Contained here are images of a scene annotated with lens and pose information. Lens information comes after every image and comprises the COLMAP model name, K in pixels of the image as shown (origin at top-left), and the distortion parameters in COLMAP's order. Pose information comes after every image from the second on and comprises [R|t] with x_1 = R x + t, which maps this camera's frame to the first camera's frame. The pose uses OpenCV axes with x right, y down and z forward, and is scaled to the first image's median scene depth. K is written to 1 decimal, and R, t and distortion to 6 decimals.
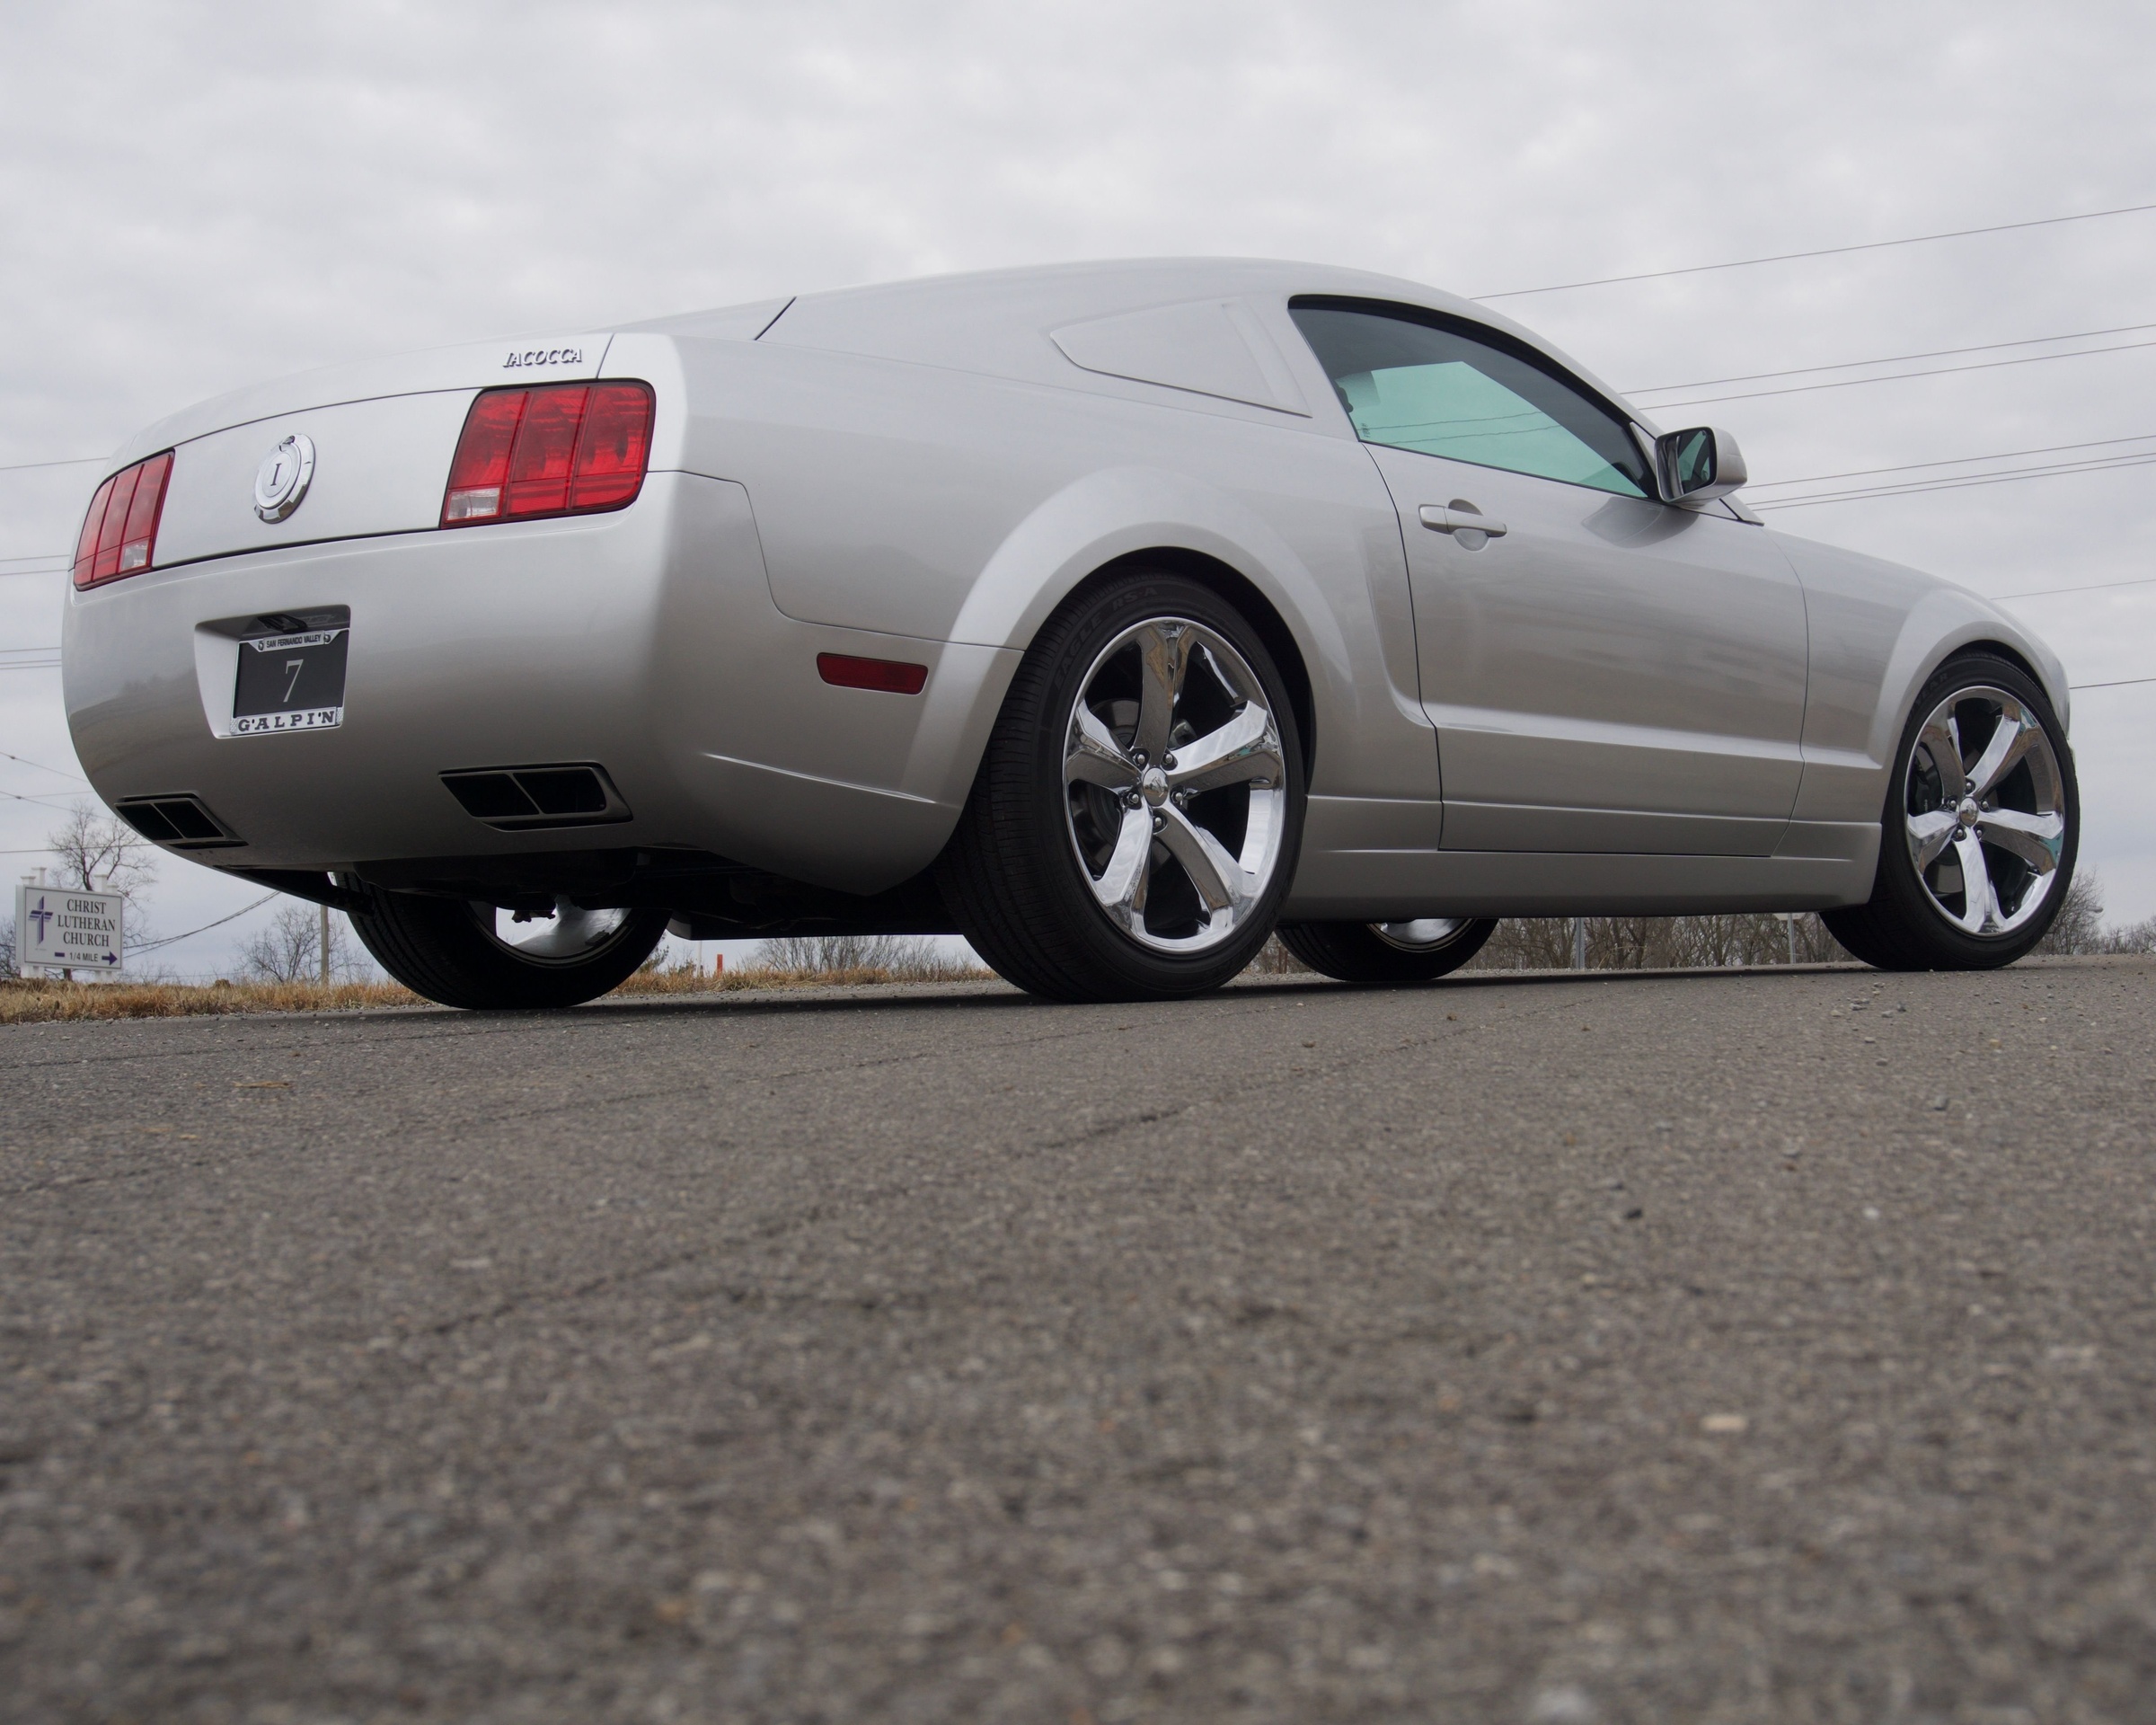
lens RADIAL K [[3527.6, 0, 1067.0], [0, 3527.6, 886.5], [0, 0, 1]] dist [-0.002035, 0.000000]
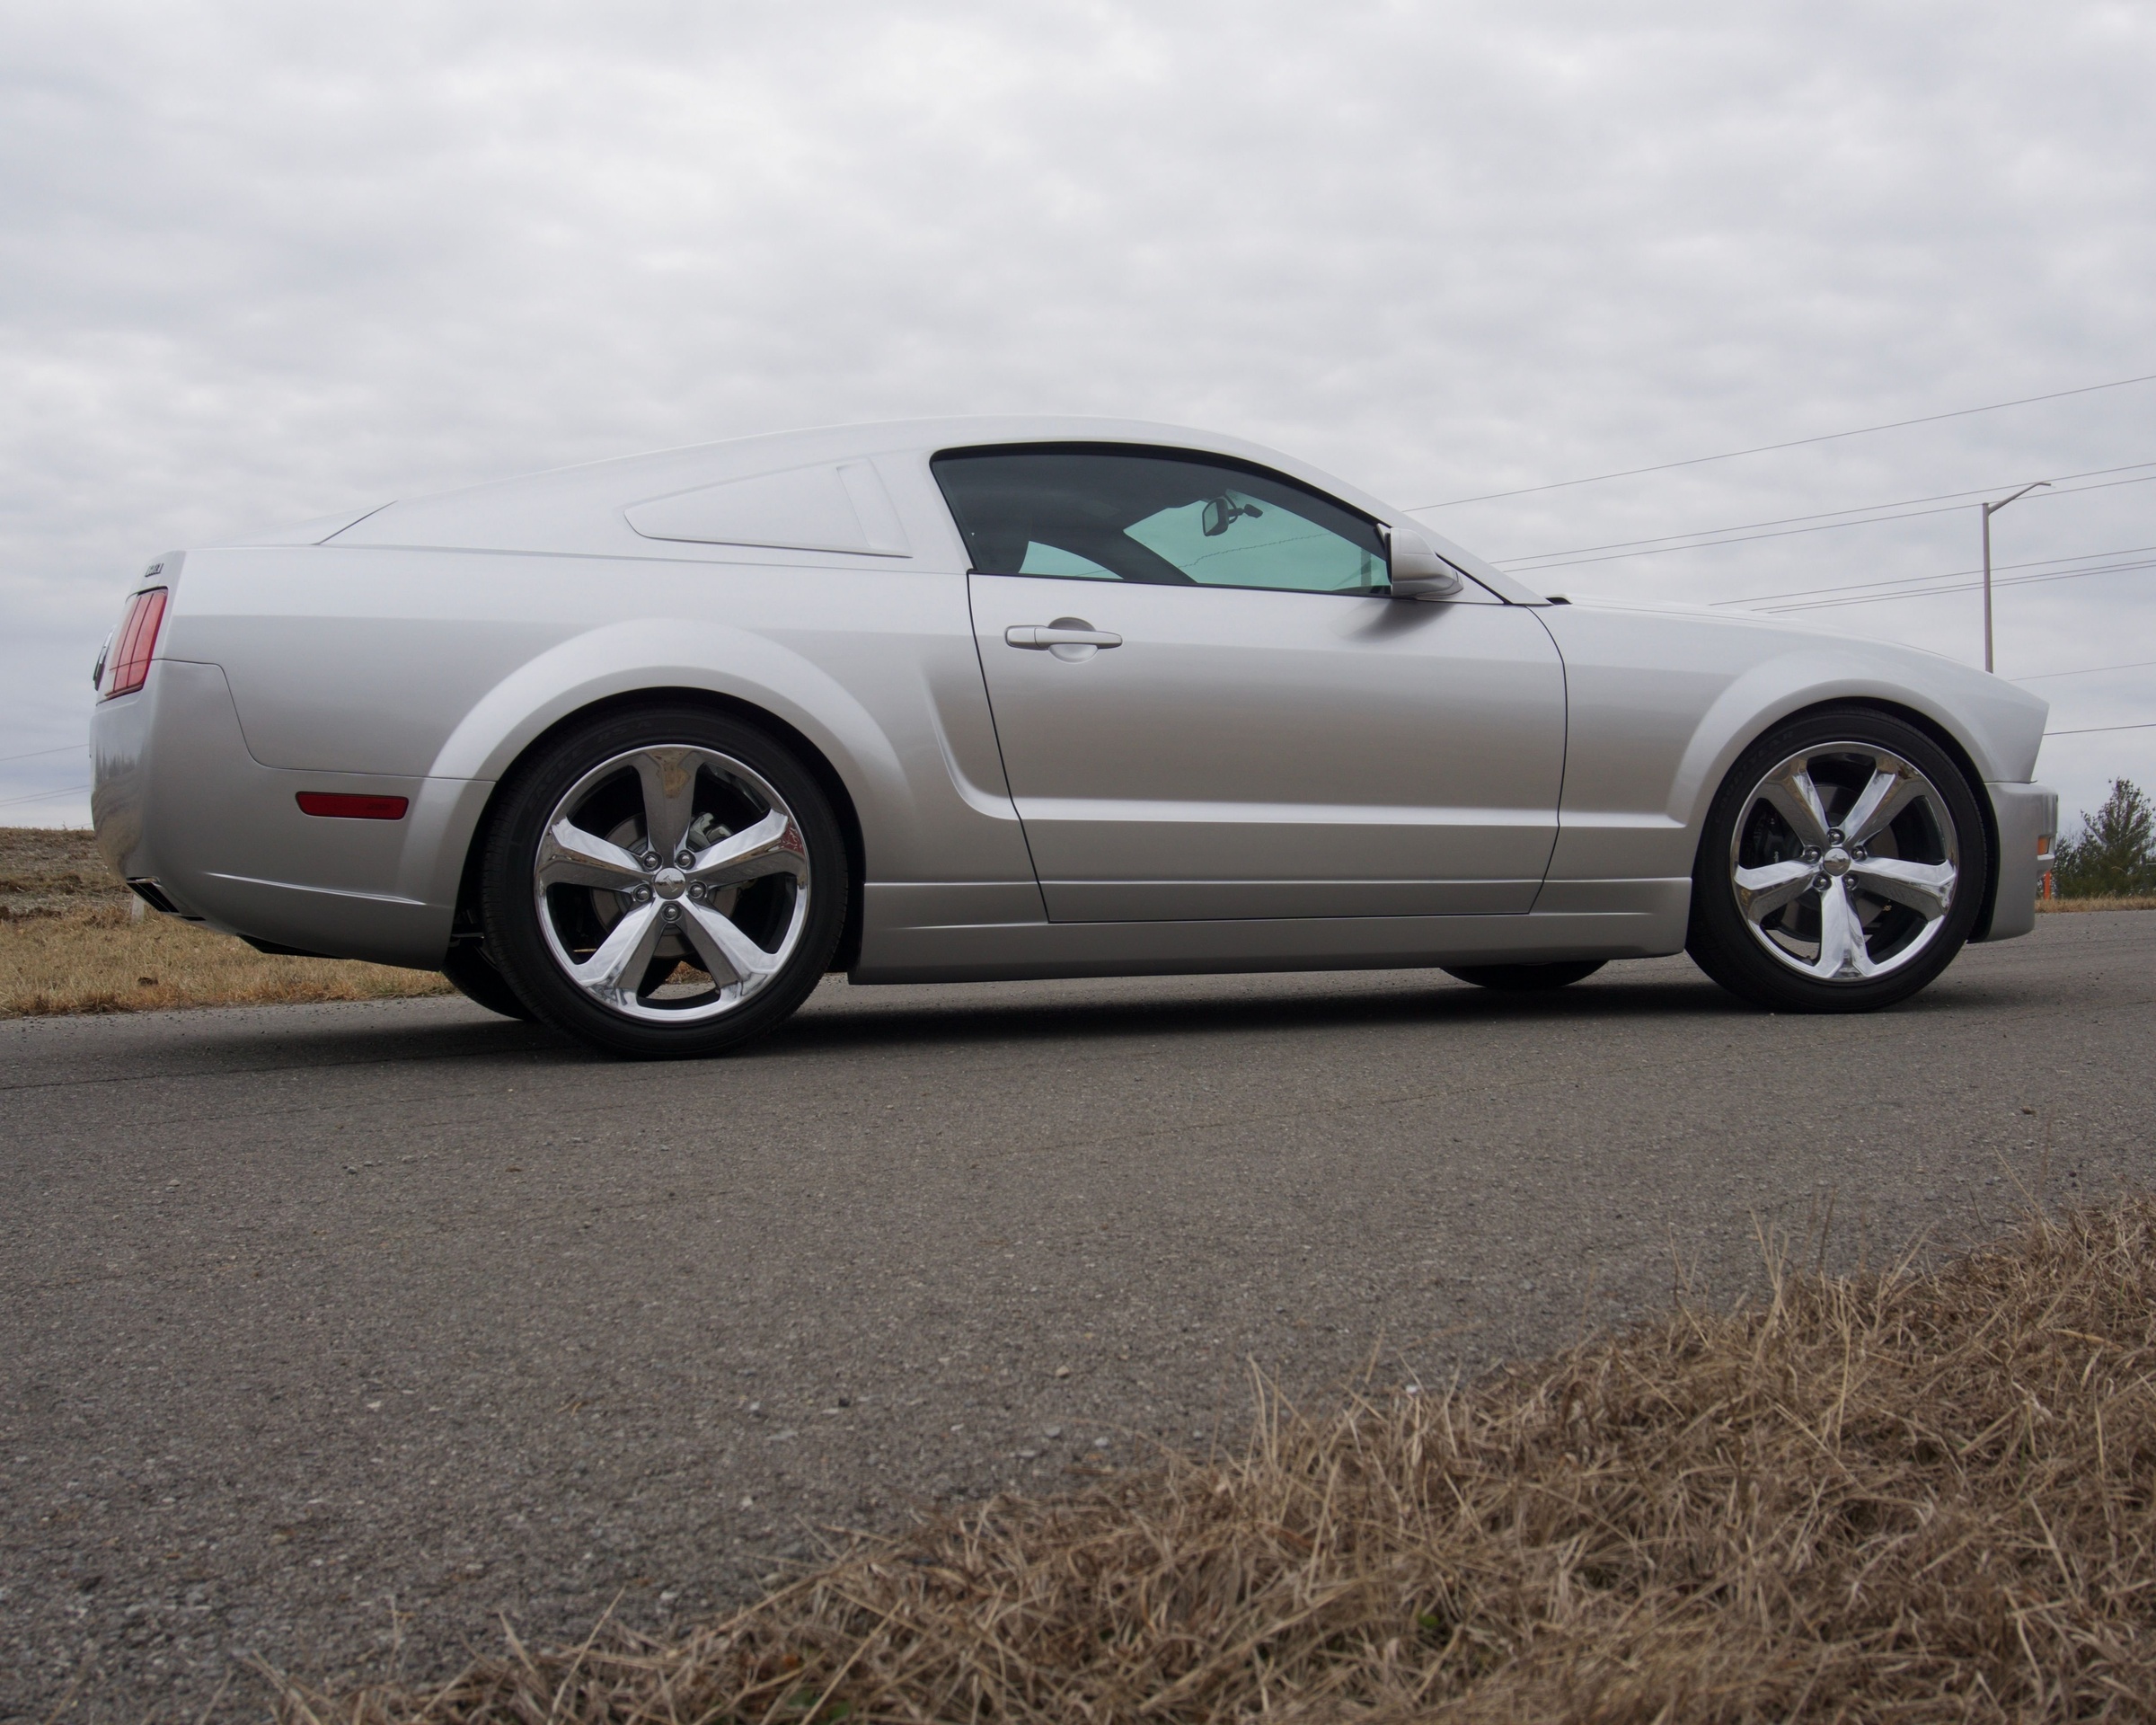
lens RADIAL K [[2683.7, 0, 1068.7], [0, 2683.7, 857.9], [0, 0, 1]] dist [-0.049521, 0.000000]
pose [[0.877209, 0.004689, -0.480085, 0.581756], [0.007937, 0.999674, 0.024265, -0.057684], [0.480042, -0.025096, 0.876886, 0.254427]]
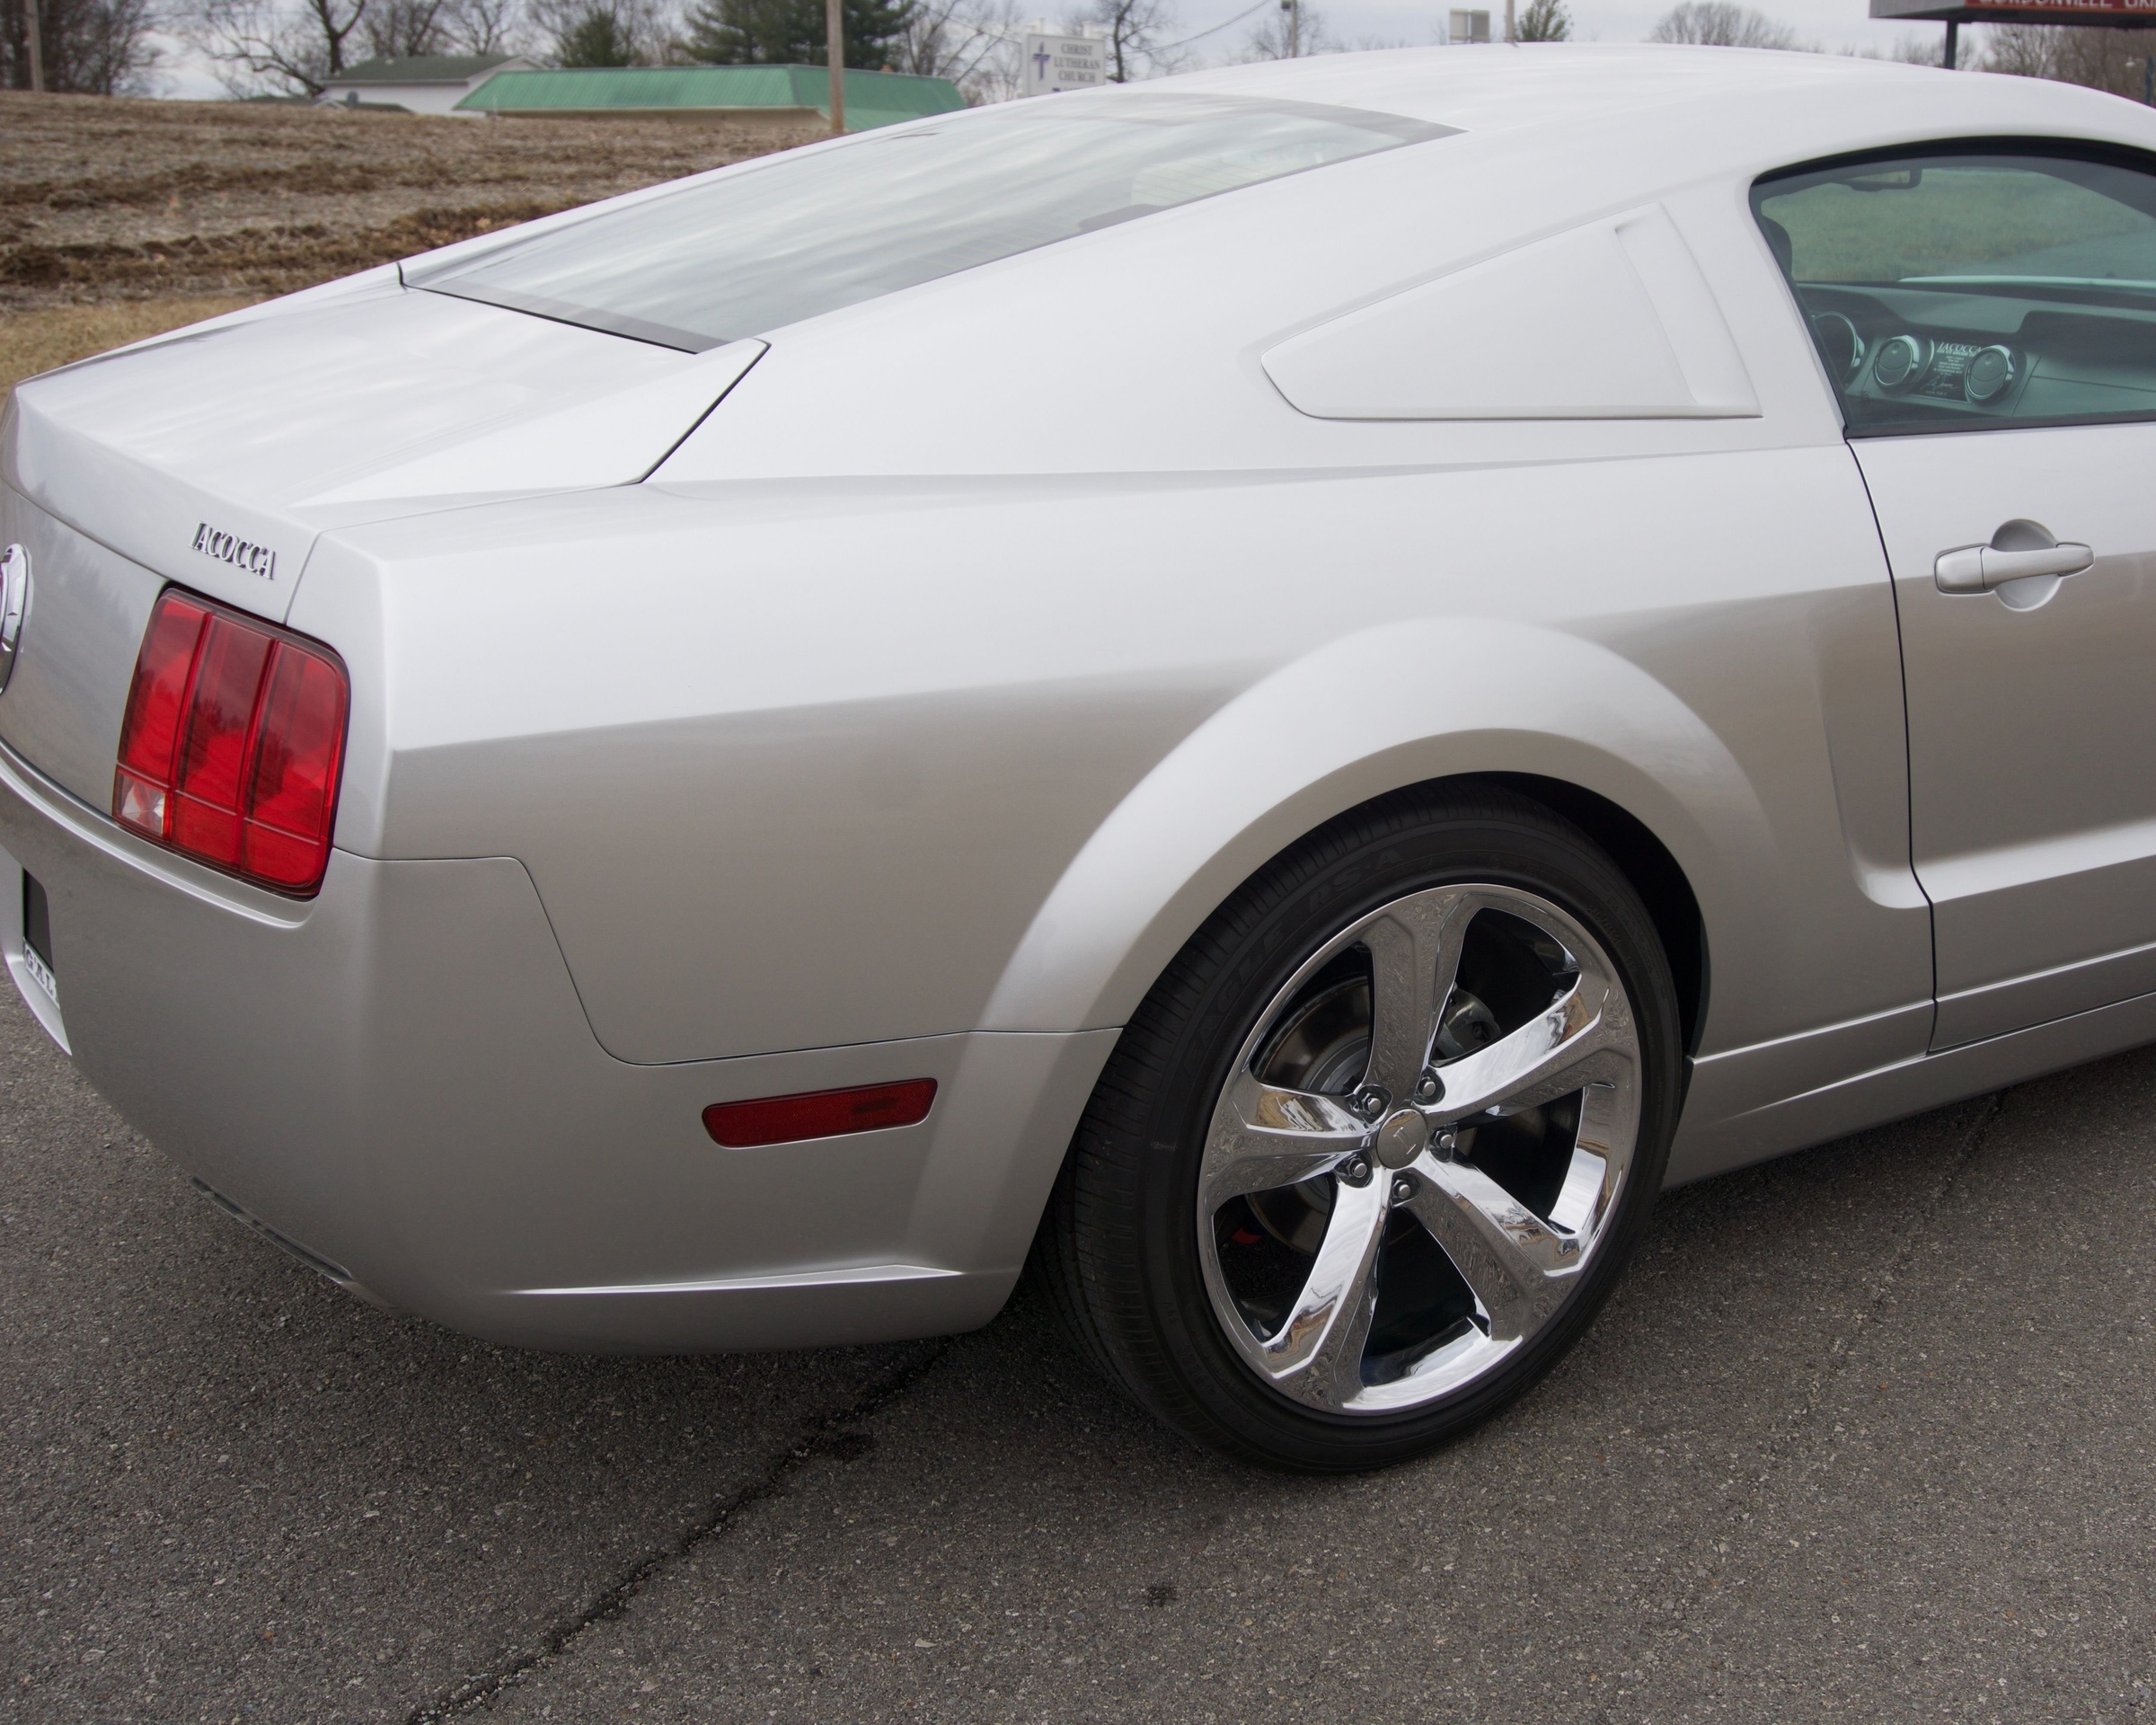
lens RADIAL K [[2683.7, 0, 1277.6], [0, 2683.7, 879.8], [0, 0, 1]] dist [-0.049521, 0.000000]
pose [[0.976146, 0.080990, -0.201443, 0.092955], [-0.013254, 0.948319, 0.317043, -0.215028], [0.216709, -0.306810, 0.926771, 0.572947]]
